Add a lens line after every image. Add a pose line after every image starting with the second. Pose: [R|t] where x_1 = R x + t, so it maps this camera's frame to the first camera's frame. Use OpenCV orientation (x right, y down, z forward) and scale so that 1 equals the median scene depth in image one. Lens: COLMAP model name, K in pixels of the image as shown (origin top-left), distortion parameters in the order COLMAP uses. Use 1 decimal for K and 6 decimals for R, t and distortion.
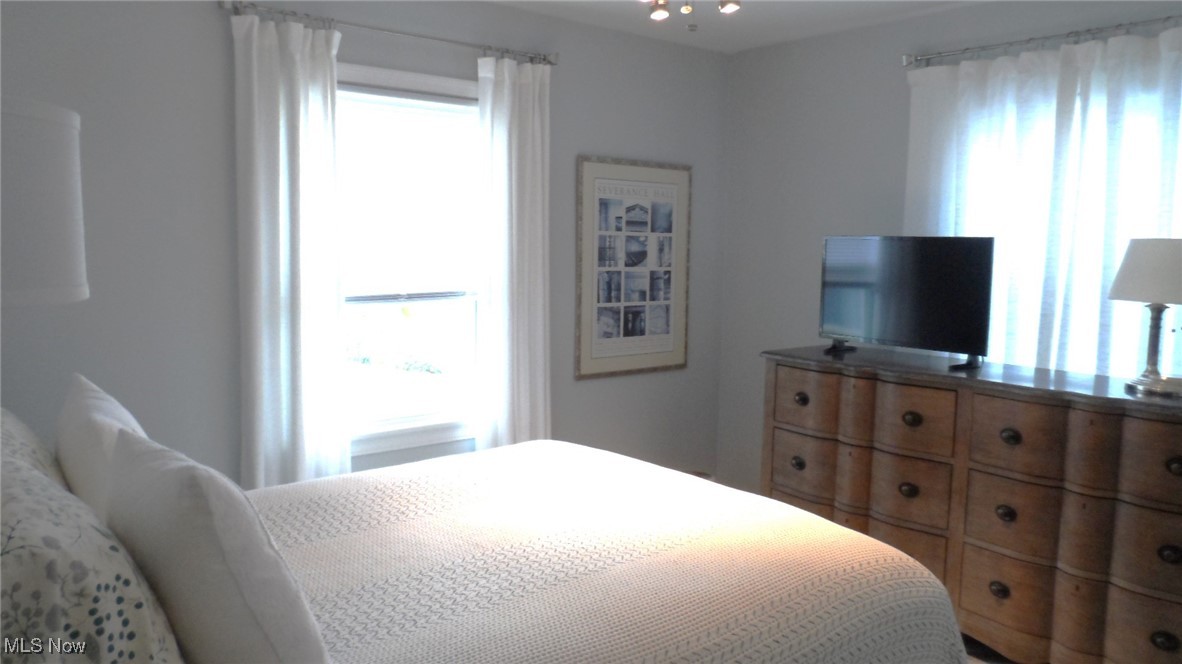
lens RADIAL K [[913.3, 0, 591.0], [0, 913.3, 332.0], [0, 0, 1]] dist [-0.001293, -0.002263]
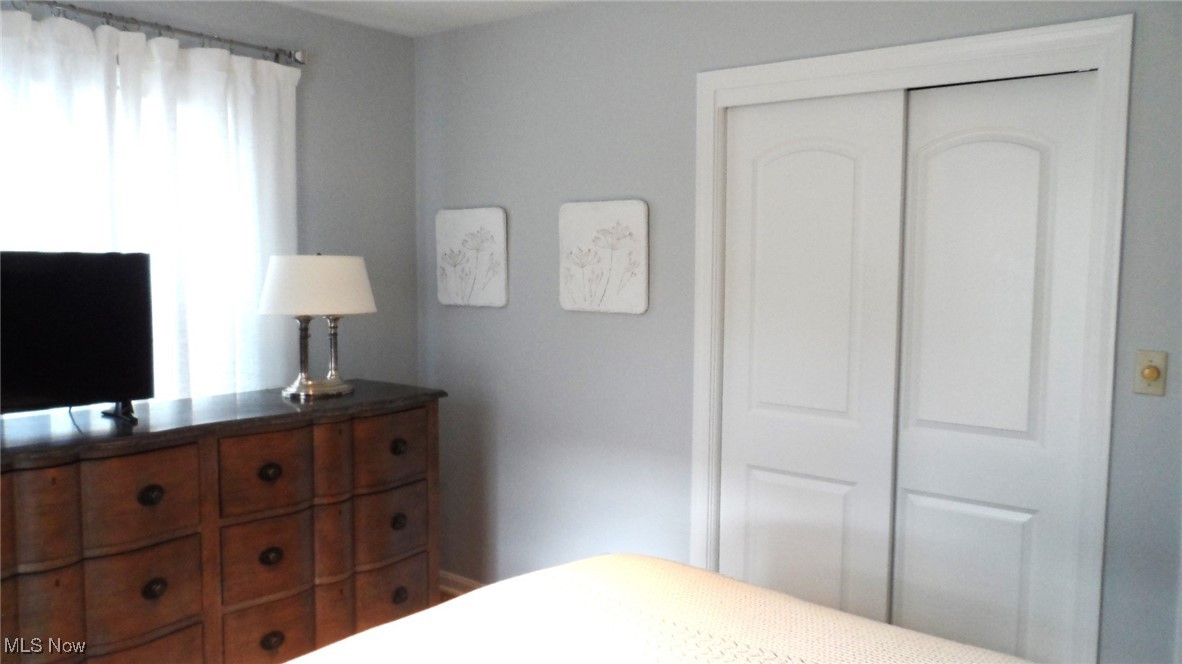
lens RADIAL K [[913.3, 0, 591.0], [0, 913.3, 332.0], [0, 0, 1]] dist [-0.001293, -0.002263]
pose [[-0.181590, -0.101450, 0.978127, -0.452083], [0.088136, 0.988982, 0.118938, -0.099338], [-0.979417, 0.107806, -0.170648, 0.774071]]
